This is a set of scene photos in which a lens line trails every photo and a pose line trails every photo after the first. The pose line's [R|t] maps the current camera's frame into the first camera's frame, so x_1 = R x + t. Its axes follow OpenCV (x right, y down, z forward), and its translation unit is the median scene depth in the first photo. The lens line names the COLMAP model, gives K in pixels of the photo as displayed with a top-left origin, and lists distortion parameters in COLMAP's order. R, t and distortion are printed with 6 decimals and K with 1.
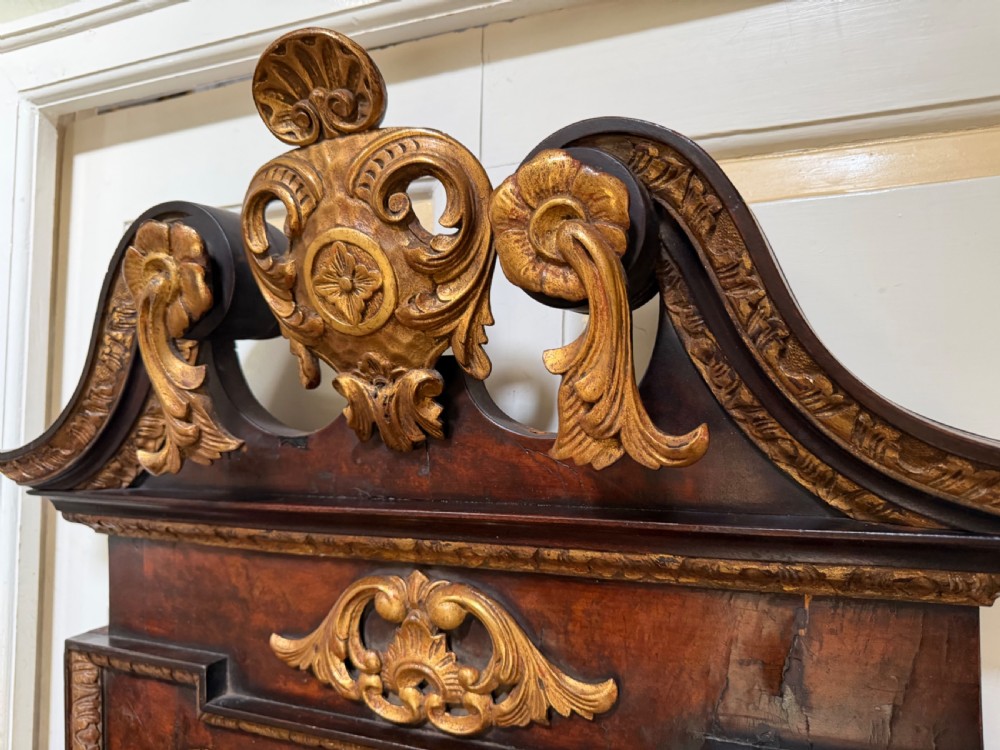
lens RADIAL K [[716.1, 0, 511.8], [0, 716.1, 377.2], [0, 0, 1]] dist [0.086218, -0.164471]
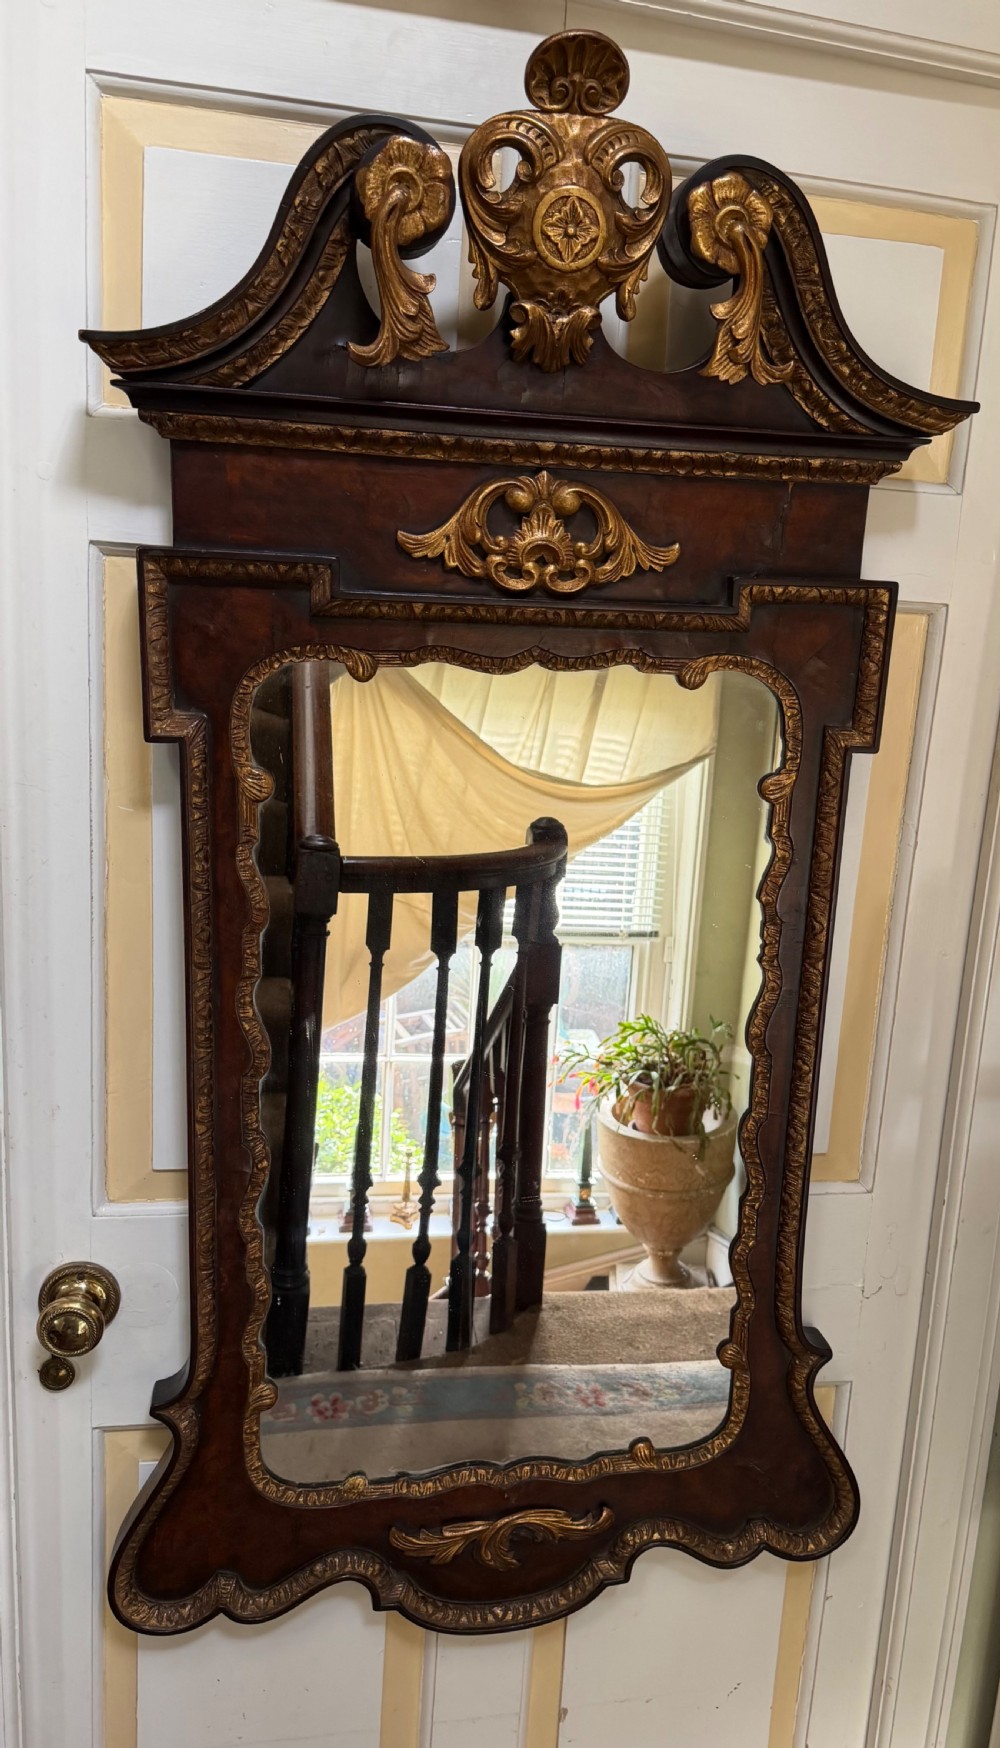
lens RADIAL K [[1349.3, 0, 591.2], [0, 1349.3, 911.6], [0, 0, 1]] dist [0.111107, -0.217919]
pose [[0.789440, -0.091785, 0.606927, -1.953241], [-0.083384, 0.963556, 0.254178, 0.471698], [-0.608138, -0.251266, 0.753016, -1.369930]]
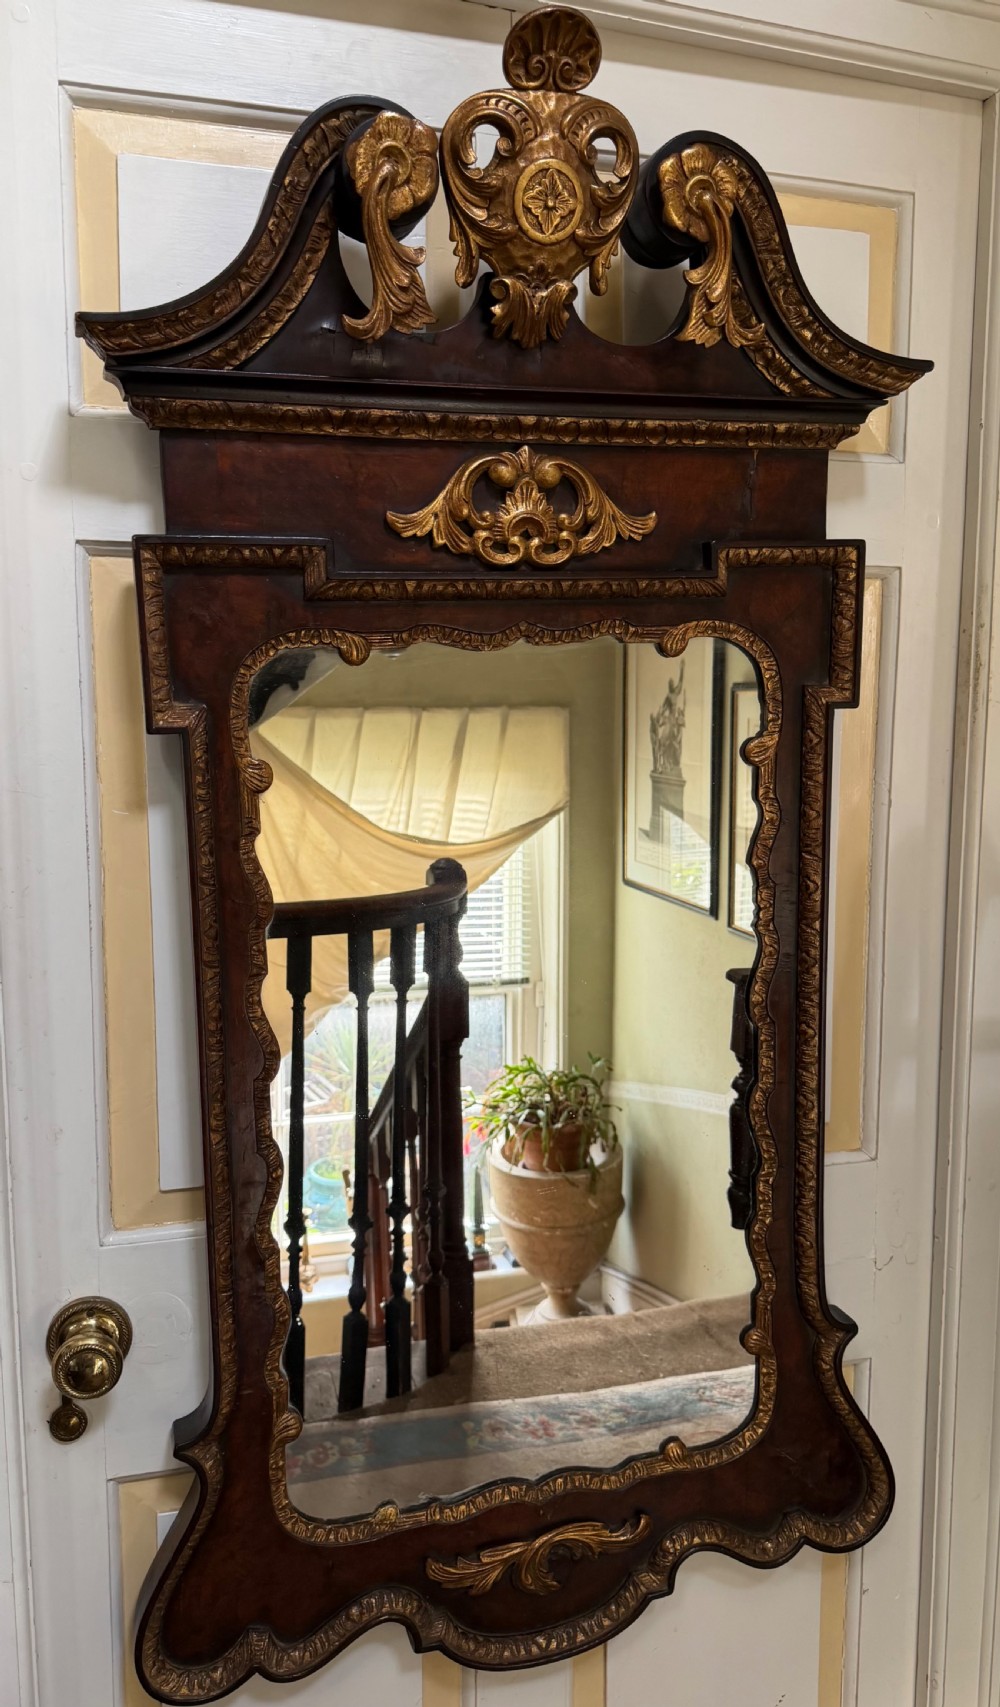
lens RADIAL K [[1249.7, 0, 484.7], [0, 1249.7, 867.4], [0, 0, 1]] dist [0.096958, -0.181482]
pose [[0.748965, -0.093524, 0.655976, -2.124933], [-0.015917, 0.987164, 0.158916, 0.786250], [-0.662418, -0.129464, 0.737863, -0.949749]]
